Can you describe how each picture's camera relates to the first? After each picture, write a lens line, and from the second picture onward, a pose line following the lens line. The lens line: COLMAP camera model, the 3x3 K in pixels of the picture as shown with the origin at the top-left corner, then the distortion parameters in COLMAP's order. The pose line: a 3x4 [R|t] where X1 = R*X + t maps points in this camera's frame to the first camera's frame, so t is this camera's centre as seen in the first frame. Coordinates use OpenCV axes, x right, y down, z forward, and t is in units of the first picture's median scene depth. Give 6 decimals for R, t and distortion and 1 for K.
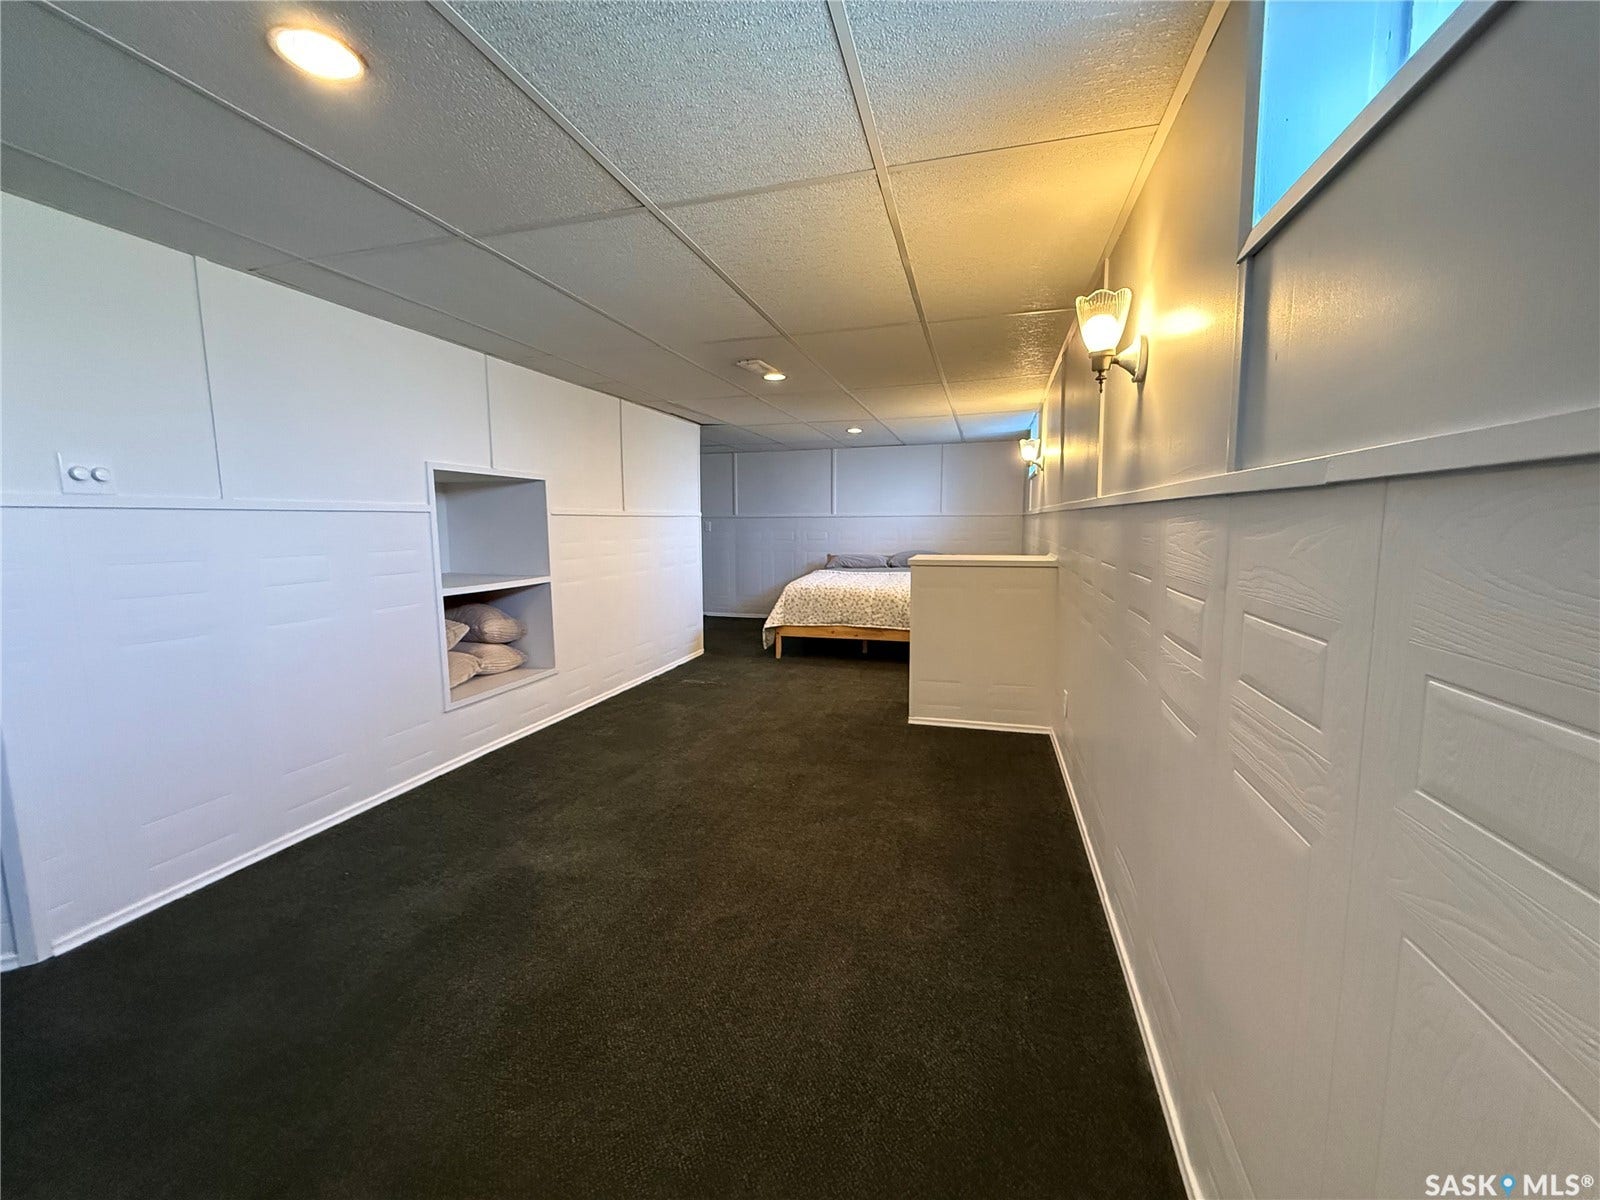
lens RADIAL K [[635.1, 0, 796.6], [0, 635.1, 599.2], [0, 0, 1]] dist [-0.003714, -0.000256]
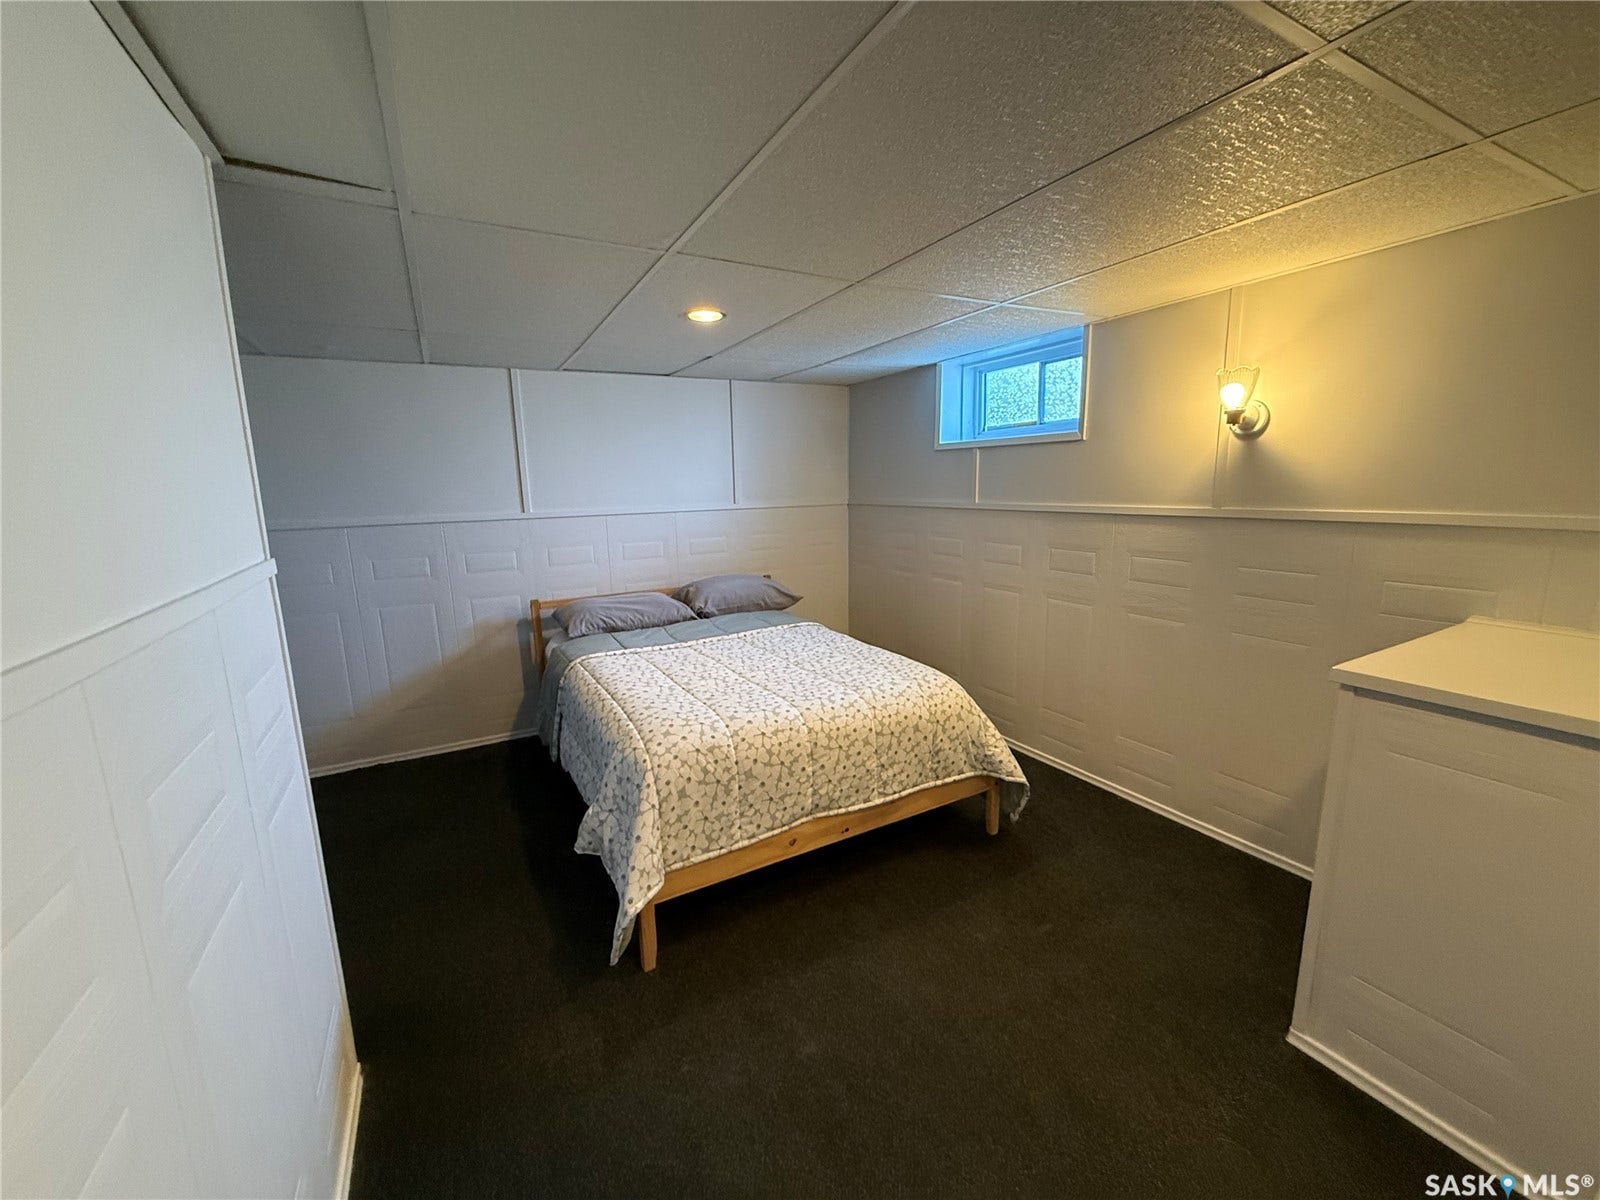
lens RADIAL K [[635.1, 0, 796.6], [0, 635.1, 599.2], [0, 0, 1]] dist [-0.003714, -0.000256]
pose [[0.709247, -0.134938, 0.691925, -0.183368], [0.105283, 0.990777, 0.085302, -0.123500], [-0.697054, 0.012348, 0.716912, 0.719903]]
